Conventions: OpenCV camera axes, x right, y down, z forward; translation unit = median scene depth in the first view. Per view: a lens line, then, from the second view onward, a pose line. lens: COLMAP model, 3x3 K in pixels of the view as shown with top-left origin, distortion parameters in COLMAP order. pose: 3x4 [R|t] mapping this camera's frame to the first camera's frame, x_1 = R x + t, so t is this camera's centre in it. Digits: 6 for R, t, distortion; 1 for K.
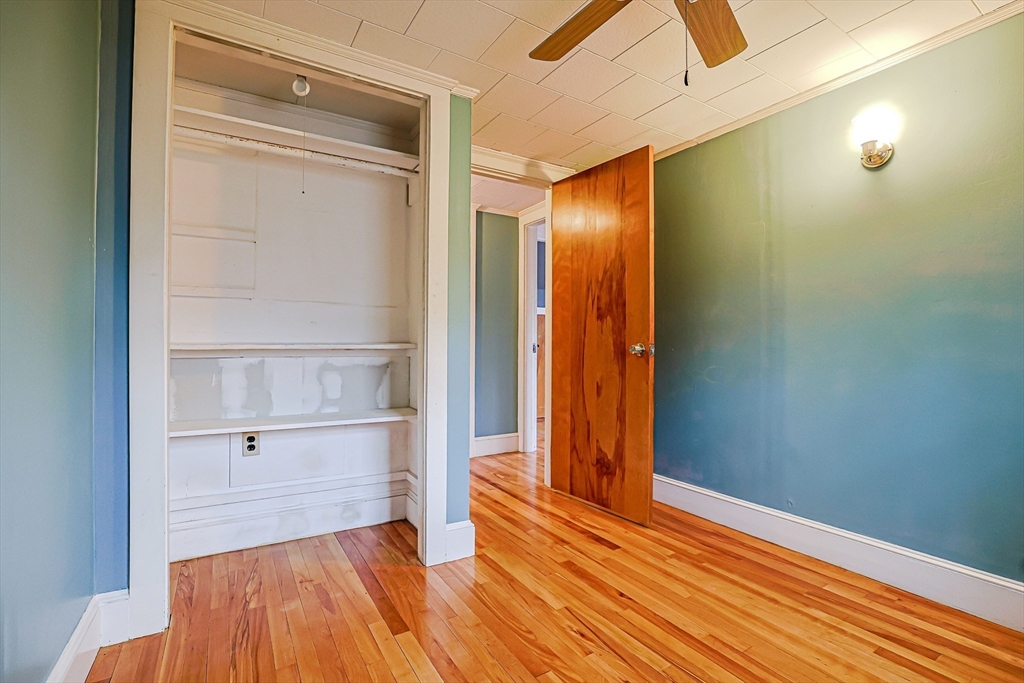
lens RADIAL K [[467.4, 0, 512.0], [0, 467.4, 341.5], [0, 0, 1]] dist [-0.031522, 0.001450]
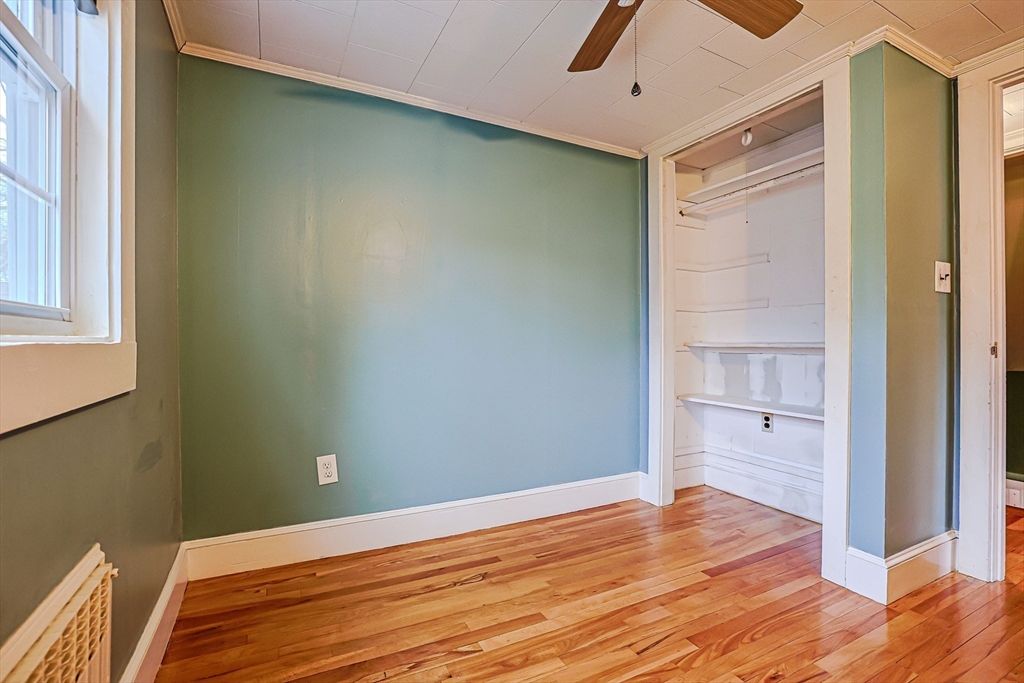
lens RADIAL K [[467.4, 0, 512.0], [0, 467.4, 341.5], [0, 0, 1]] dist [-0.031522, 0.001450]
pose [[-0.089911, -0.003014, -0.995945, 0.766605], [-0.000001, 0.999995, -0.003026, 0.004509], [0.995950, -0.000271, -0.089911, 0.428992]]
